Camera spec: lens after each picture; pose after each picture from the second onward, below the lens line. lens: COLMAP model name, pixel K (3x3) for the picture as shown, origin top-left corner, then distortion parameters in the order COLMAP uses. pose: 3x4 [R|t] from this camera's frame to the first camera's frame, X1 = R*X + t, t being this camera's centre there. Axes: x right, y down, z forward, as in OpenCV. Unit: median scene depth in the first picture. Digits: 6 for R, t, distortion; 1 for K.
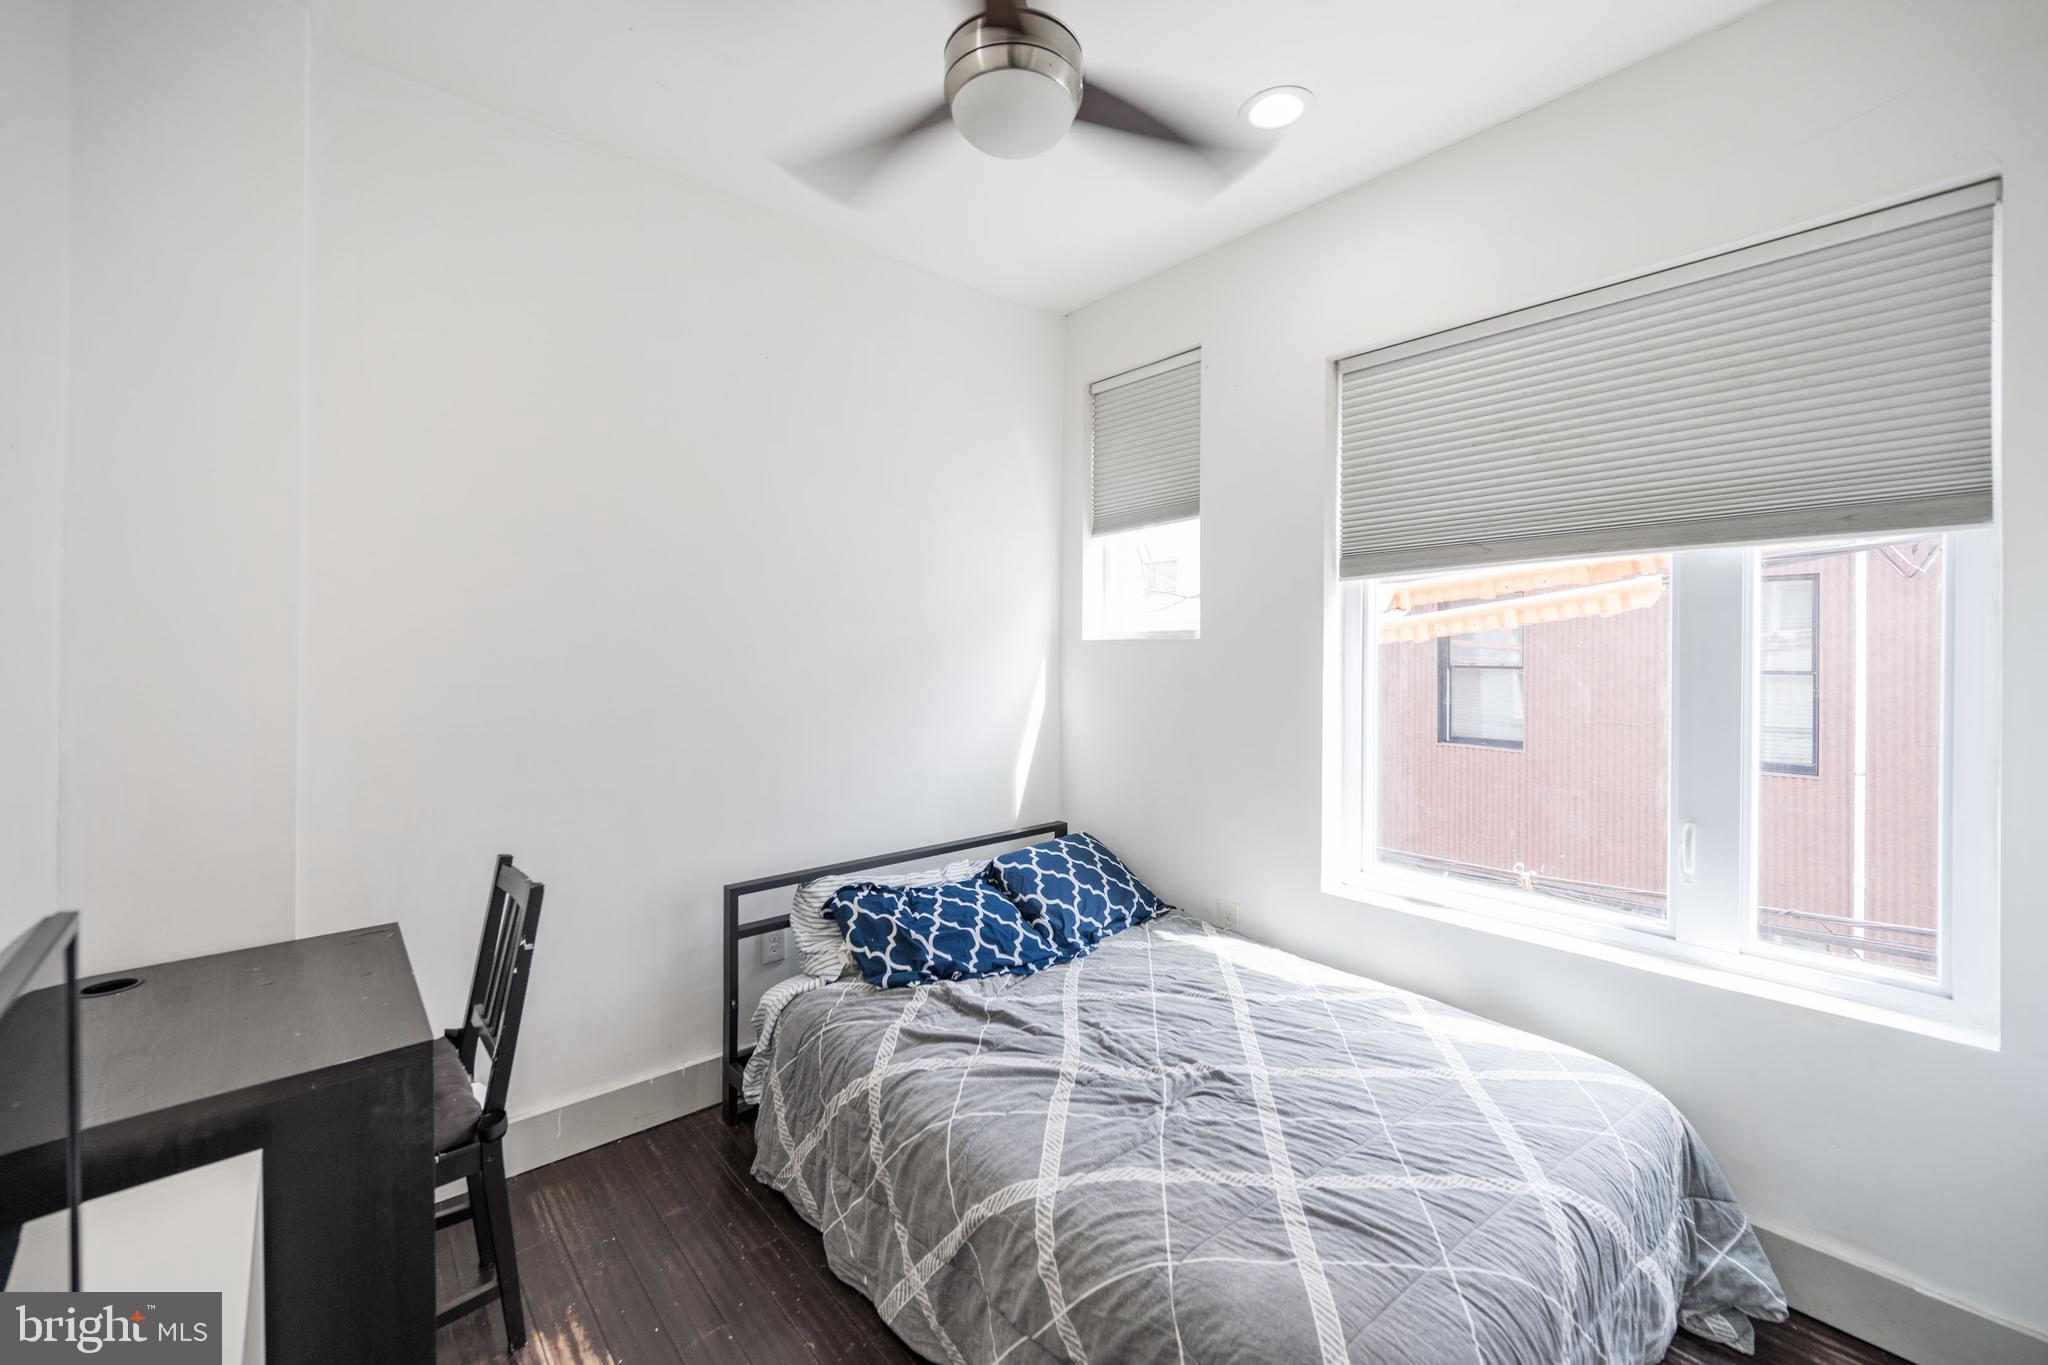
lens RADIAL K [[816.1, 0, 1030.0], [0, 816.1, 652.9], [0, 0, 1]] dist [-0.000538, 0.000012]
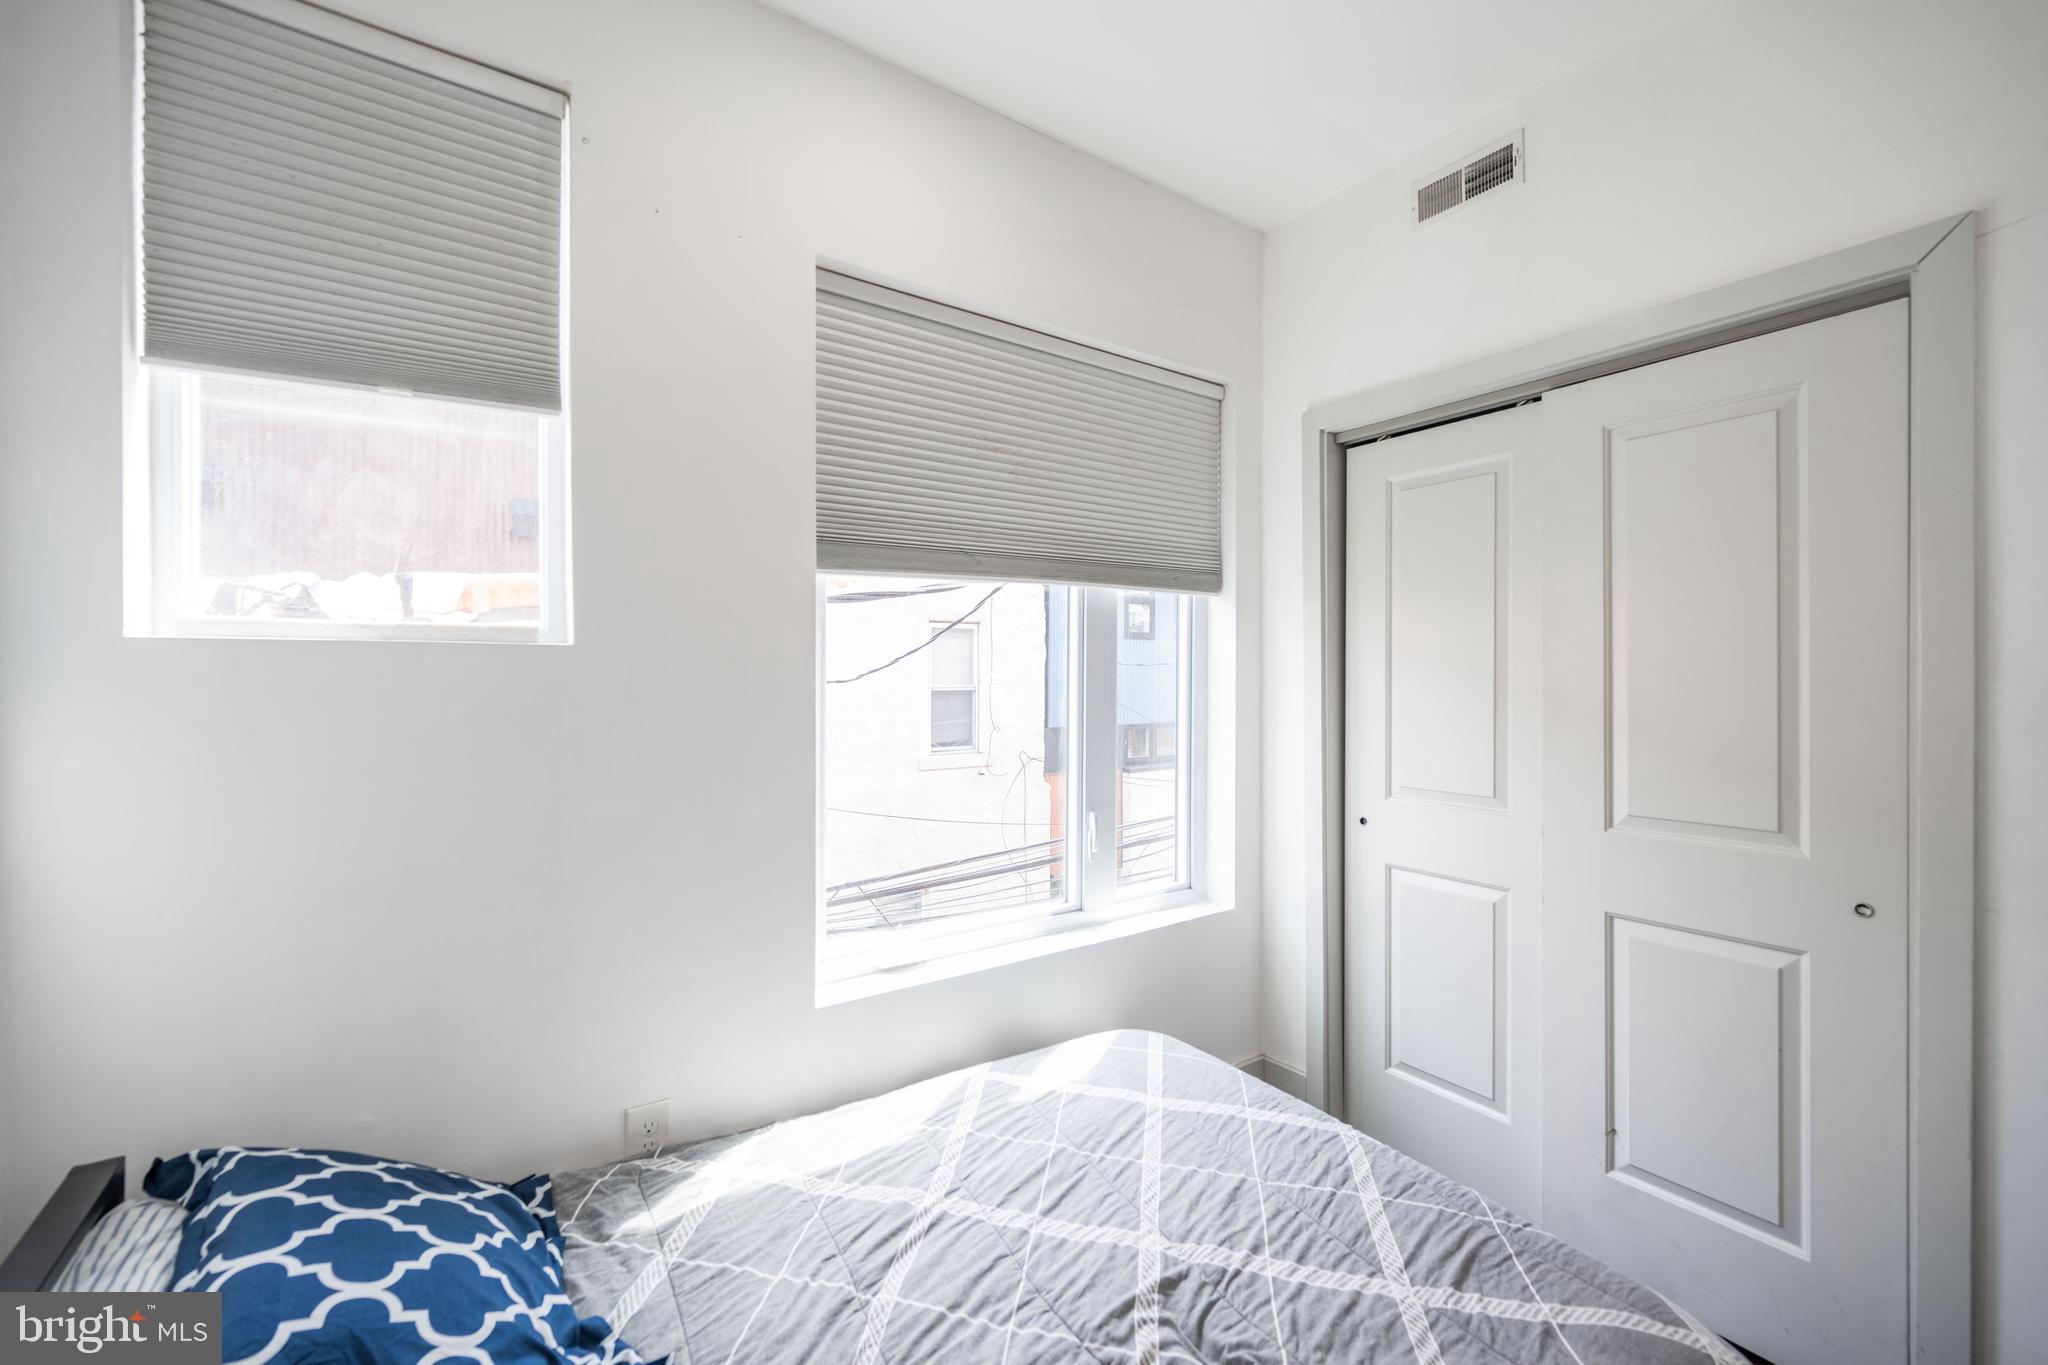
lens RADIAL K [[827.0, 0, 1024.1], [0, 827.0, 677.8], [0, 0, 1]] dist [-0.001342, 0.000134]
pose [[0.120631, -0.005504, 0.992682, -0.369711], [0.003486, 0.999981, 0.005121, 0.002550], [-0.992691, 0.002843, 0.120648, 0.813378]]
